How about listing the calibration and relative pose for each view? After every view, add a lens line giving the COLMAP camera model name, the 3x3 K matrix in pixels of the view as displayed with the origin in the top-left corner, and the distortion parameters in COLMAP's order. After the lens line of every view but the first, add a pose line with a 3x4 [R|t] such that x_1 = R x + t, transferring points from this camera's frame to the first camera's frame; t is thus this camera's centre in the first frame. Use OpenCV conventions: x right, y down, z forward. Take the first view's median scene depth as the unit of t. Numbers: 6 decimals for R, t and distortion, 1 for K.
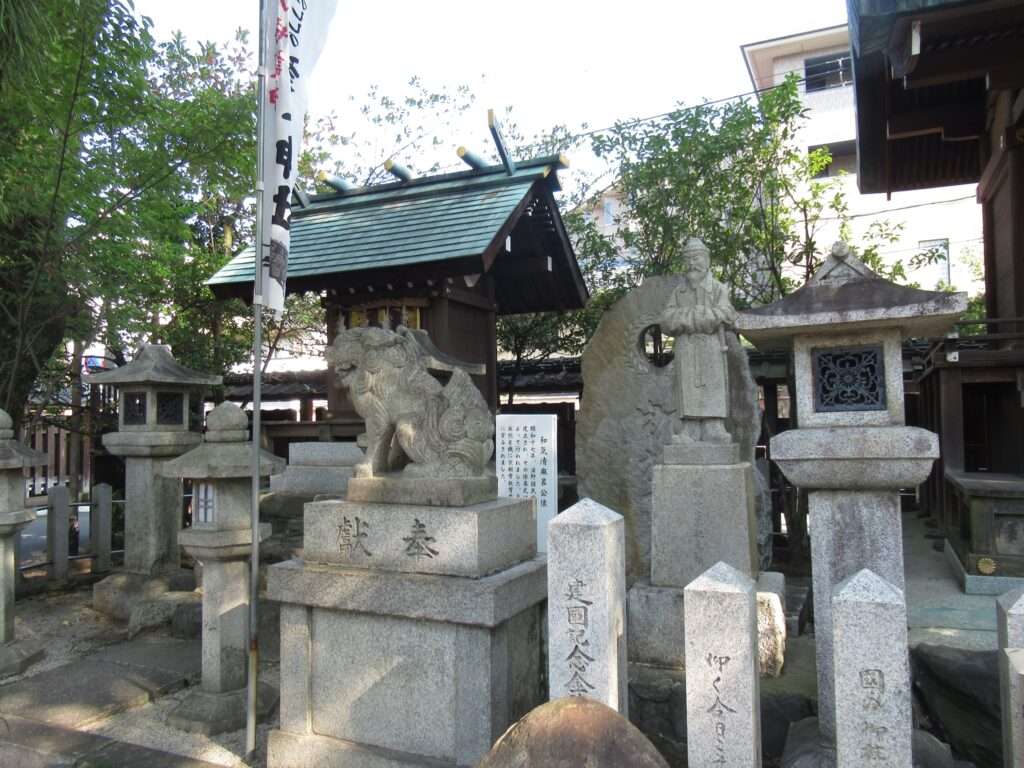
lens RADIAL K [[759.9, 0, 512.7], [0, 759.9, 383.4], [0, 0, 1]] dist [-0.007710, 0.003203]
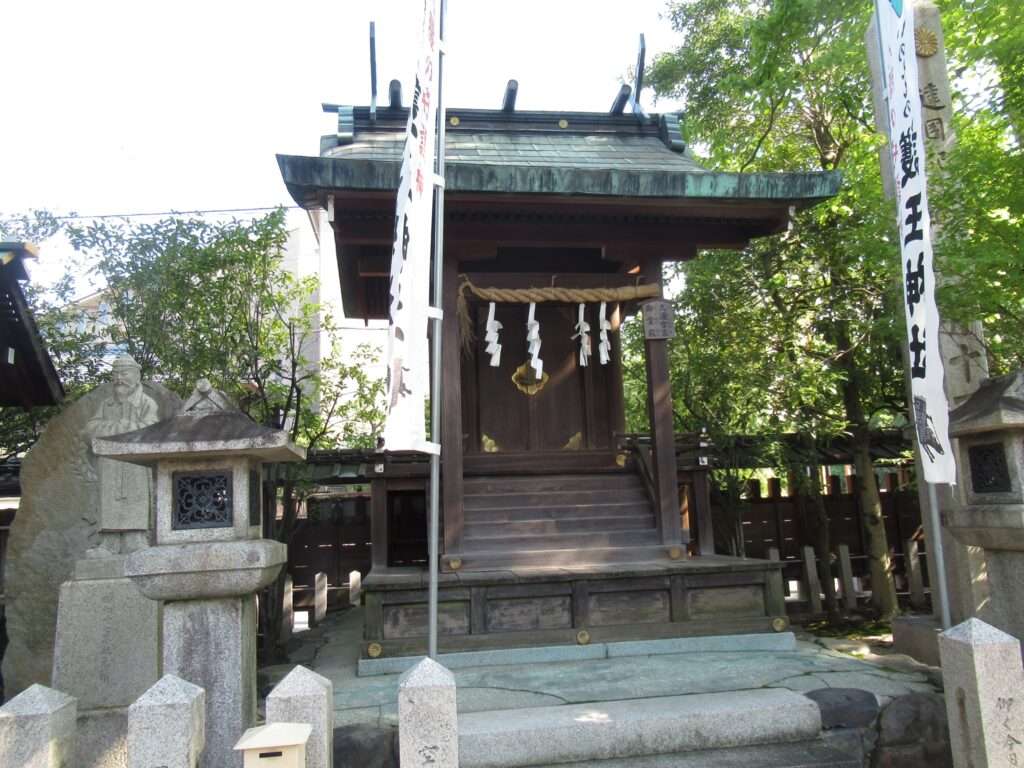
lens RADIAL K [[759.9, 0, 512.0], [0, 759.9, 387.0], [0, 0, 1]] dist [-0.007710, 0.003203]
pose [[0.845188, 0.064369, 0.530578, 0.176190], [-0.001097, 0.992928, -0.118713, -0.031529], [-0.534467, 0.099753, 0.839282, -0.176938]]
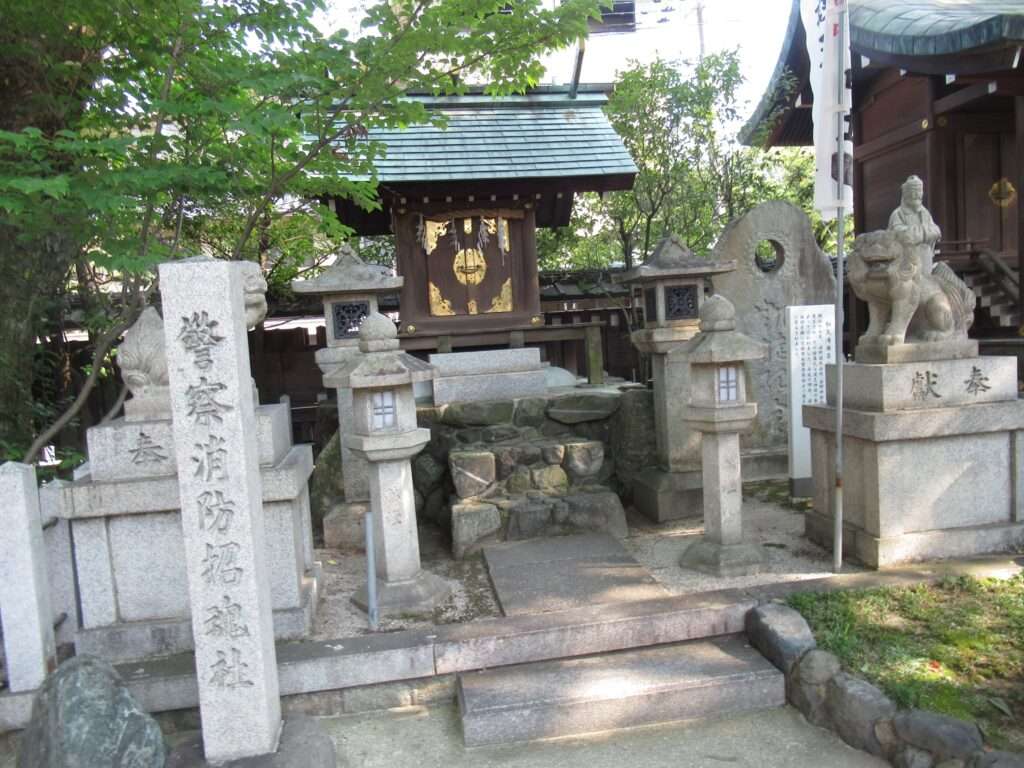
lens RADIAL K [[759.9, 0, 512.9], [0, 759.9, 384.2], [0, 0, 1]] dist [-0.007710, 0.003203]
pose [[0.831723, -0.078180, 0.549658, -1.586217], [0.027135, 0.994577, 0.100402, 0.043646], [-0.554527, -0.068592, 0.829334, 0.287608]]
